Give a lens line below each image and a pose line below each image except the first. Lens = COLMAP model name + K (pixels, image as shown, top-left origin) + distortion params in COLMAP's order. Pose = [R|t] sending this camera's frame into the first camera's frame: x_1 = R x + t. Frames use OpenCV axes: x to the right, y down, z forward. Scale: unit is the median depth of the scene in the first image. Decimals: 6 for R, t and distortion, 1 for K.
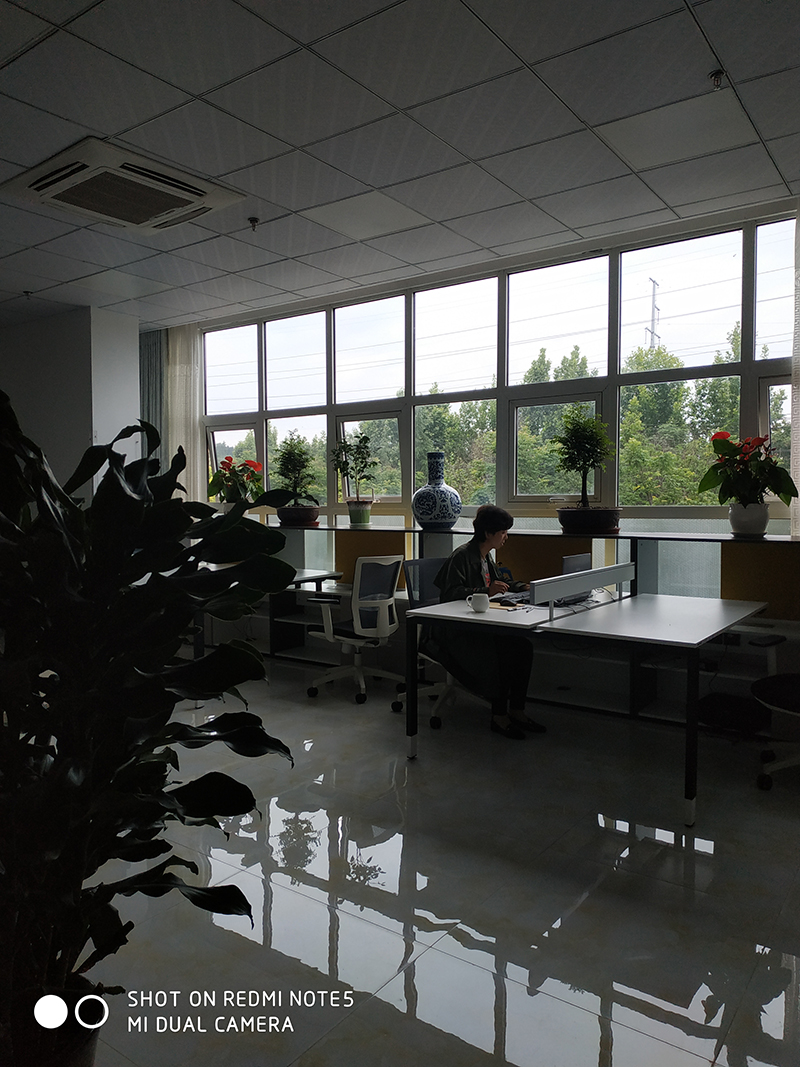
lens RADIAL K [[778.2, 0, 395.6], [0, 778.2, 529.0], [0, 0, 1]] dist [0.031556, -0.066374]
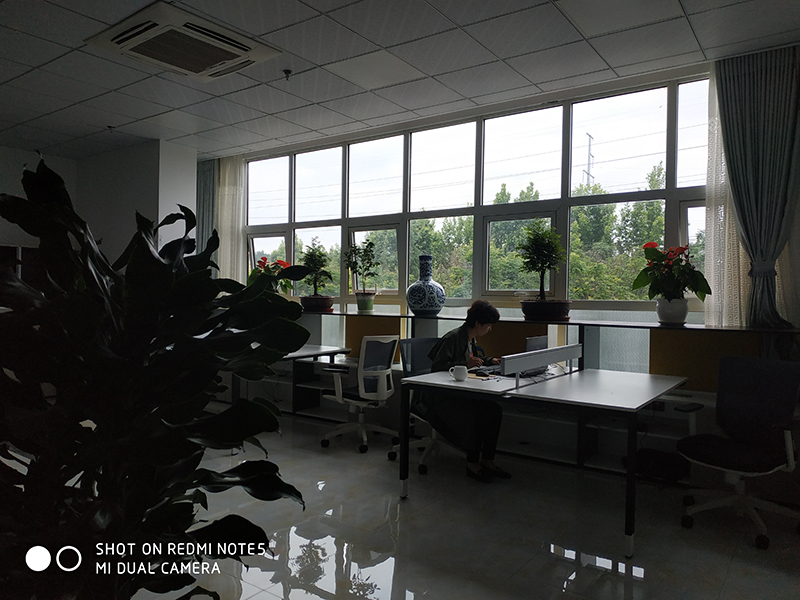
lens RADIAL K [[583.4, 0, 399.6], [0, 583.4, 301.0], [0, 0, 1]] dist [0.031556, -0.066374]
pose [[0.999737, 0.018564, 0.013469, -0.003652], [-0.018108, 0.999284, -0.033216, 0.009877], [-0.014076, 0.032963, 0.999357, 0.050566]]
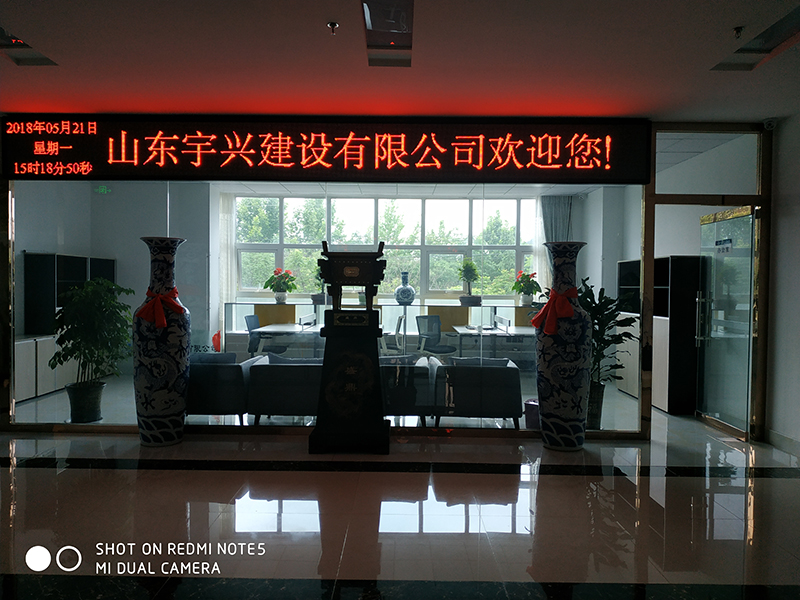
lens RADIAL K [[583.4, 0, 400.5], [0, 583.4, 299.0], [0, 0, 1]] dist [0.031556, -0.066374]
pose [[0.794166, -0.006984, 0.607661, -1.156566], [0.015505, 0.999841, -0.008773, -0.002152], [-0.607503, 0.016389, 0.794148, -0.426953]]
